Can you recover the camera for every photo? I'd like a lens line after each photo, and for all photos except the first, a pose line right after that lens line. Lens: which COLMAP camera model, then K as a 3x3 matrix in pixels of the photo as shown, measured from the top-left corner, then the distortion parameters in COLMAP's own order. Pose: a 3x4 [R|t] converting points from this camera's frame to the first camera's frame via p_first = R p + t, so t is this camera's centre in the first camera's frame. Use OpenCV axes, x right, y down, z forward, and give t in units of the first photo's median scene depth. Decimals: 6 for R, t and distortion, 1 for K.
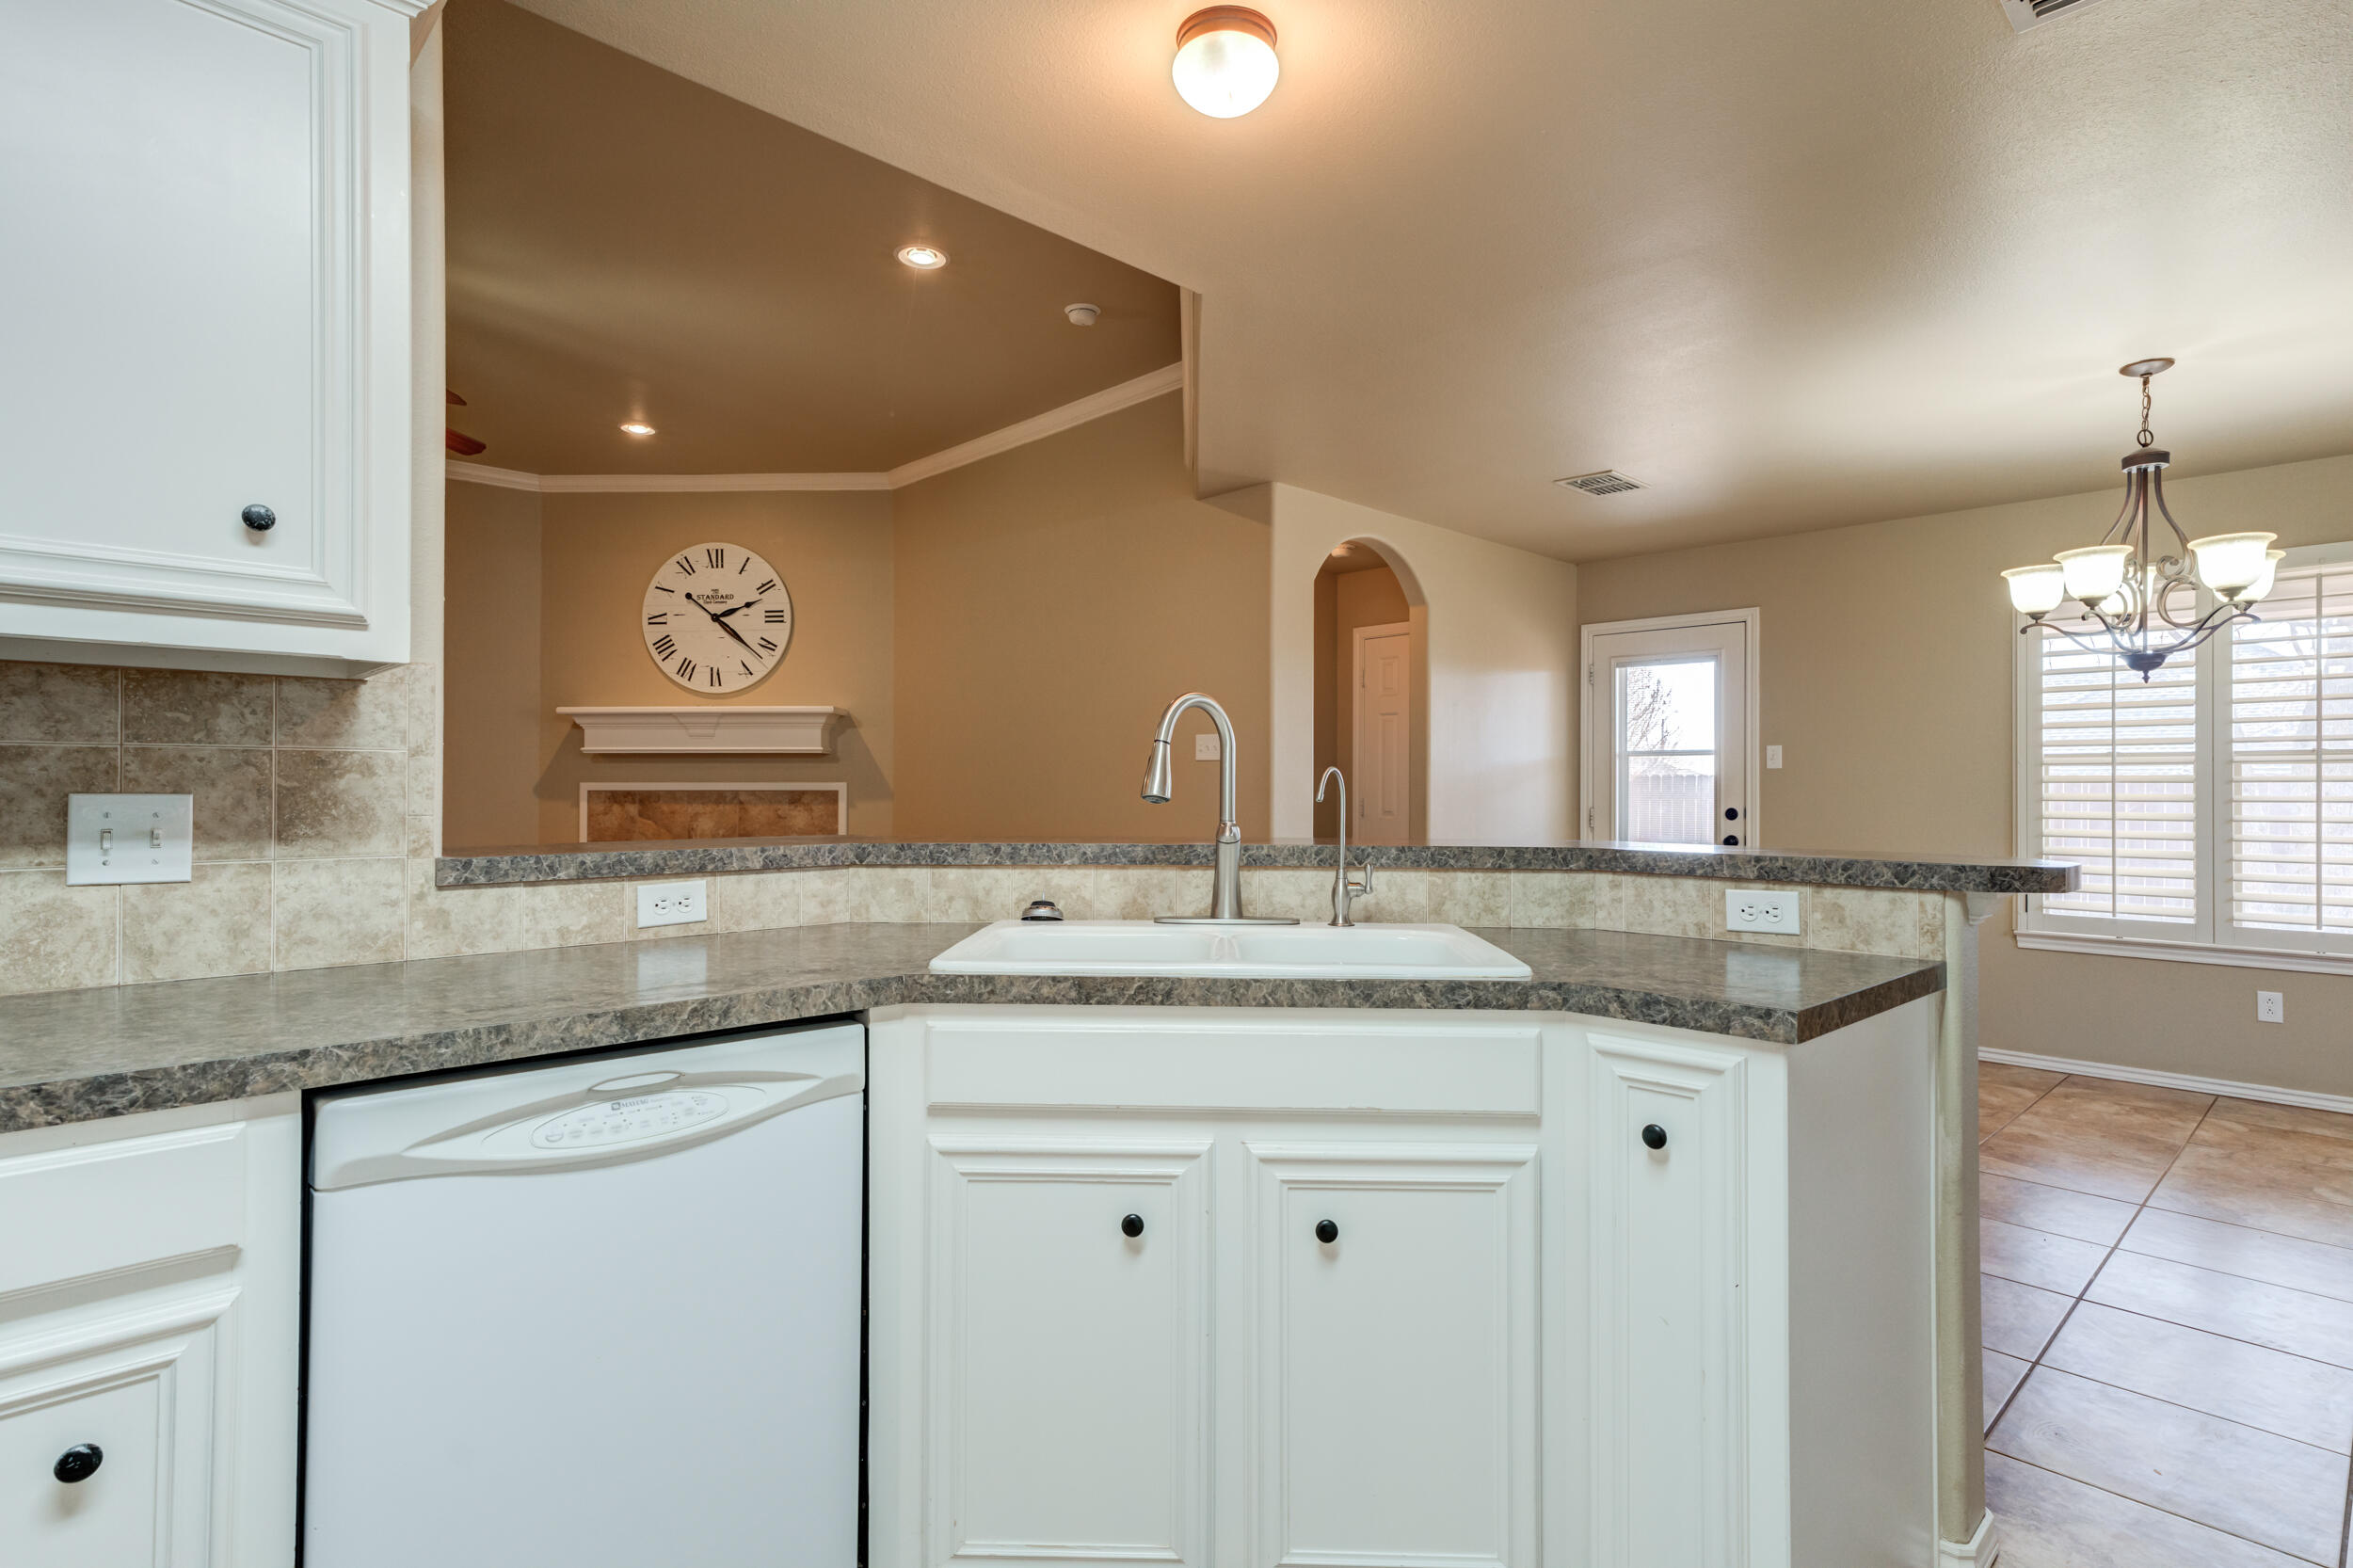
lens RADIAL K [[1179.9, 0, 1167.9], [0, 1179.9, 777.3], [0, 0, 1]] dist [0.001781, 0.008639]
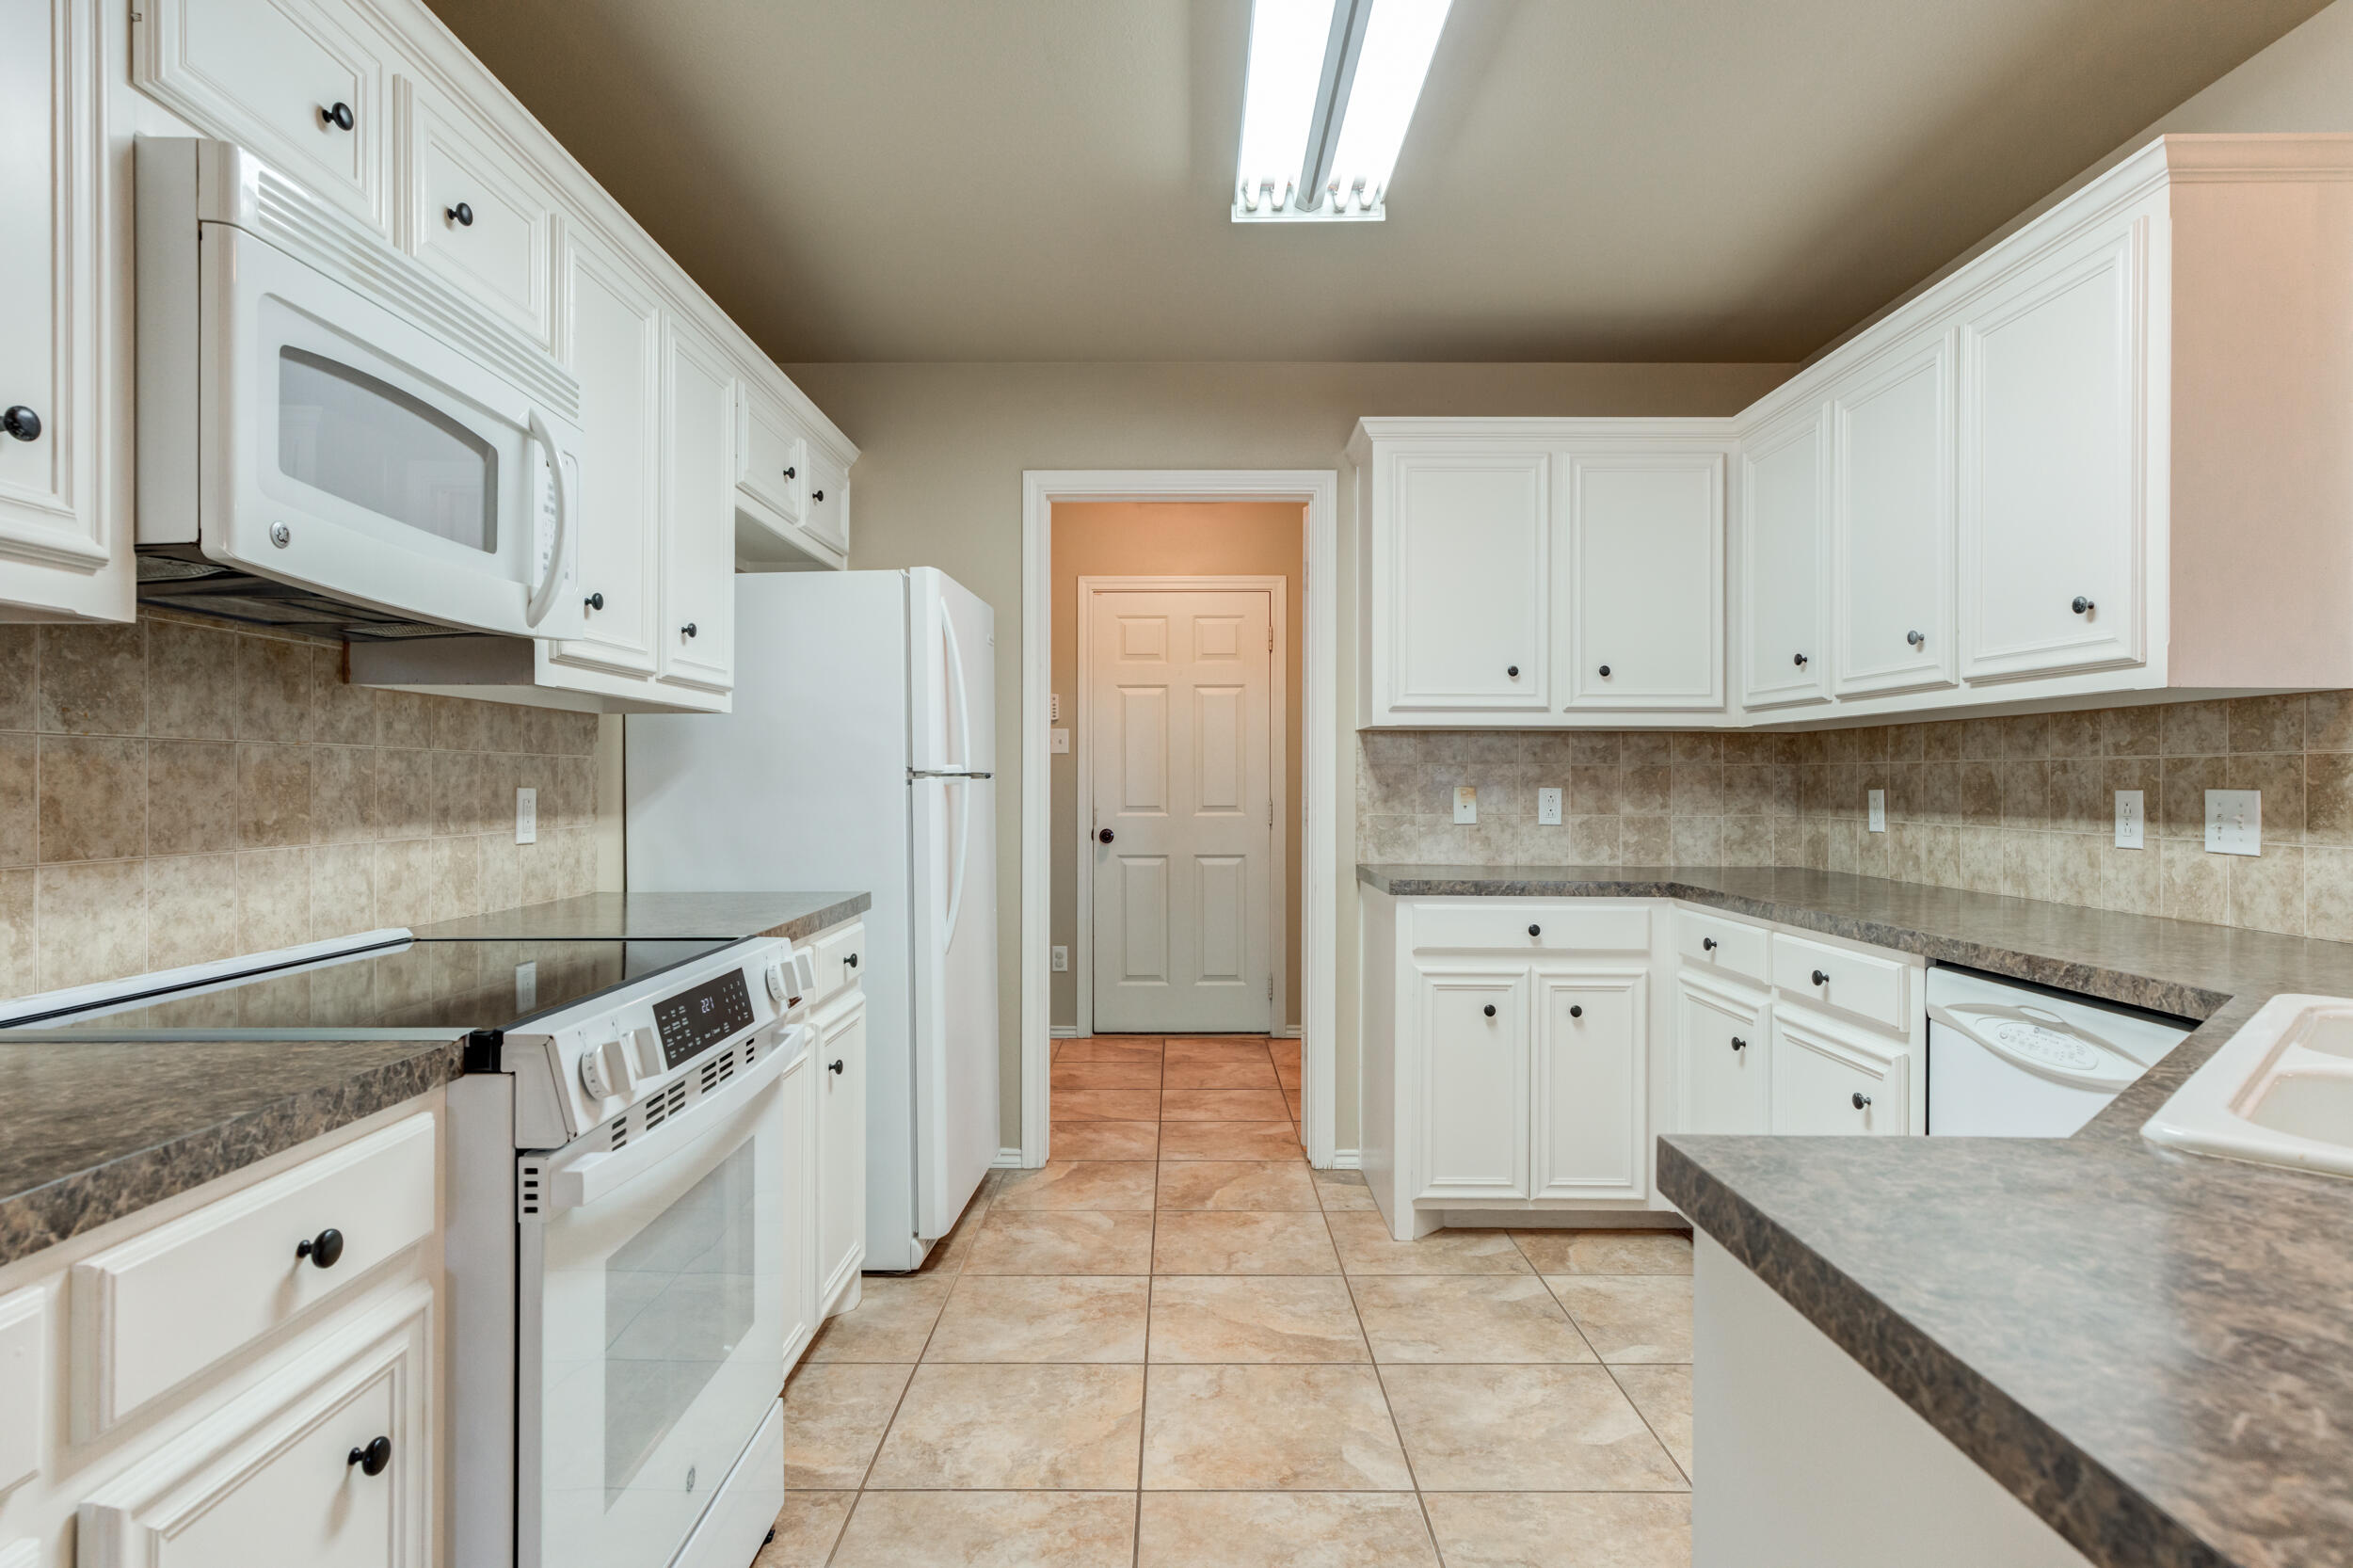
lens RADIAL K [[1265.7, 0, 1178.6], [0, 1265.7, 775.2], [0, 0, 1]] dist [0.001064, 0.004097]
pose [[-0.687197, -0.009993, -0.726402, 0.736219], [-0.000123, 0.999907, -0.013639, 0.012140], [0.726471, -0.009283, -0.687135, 0.792175]]
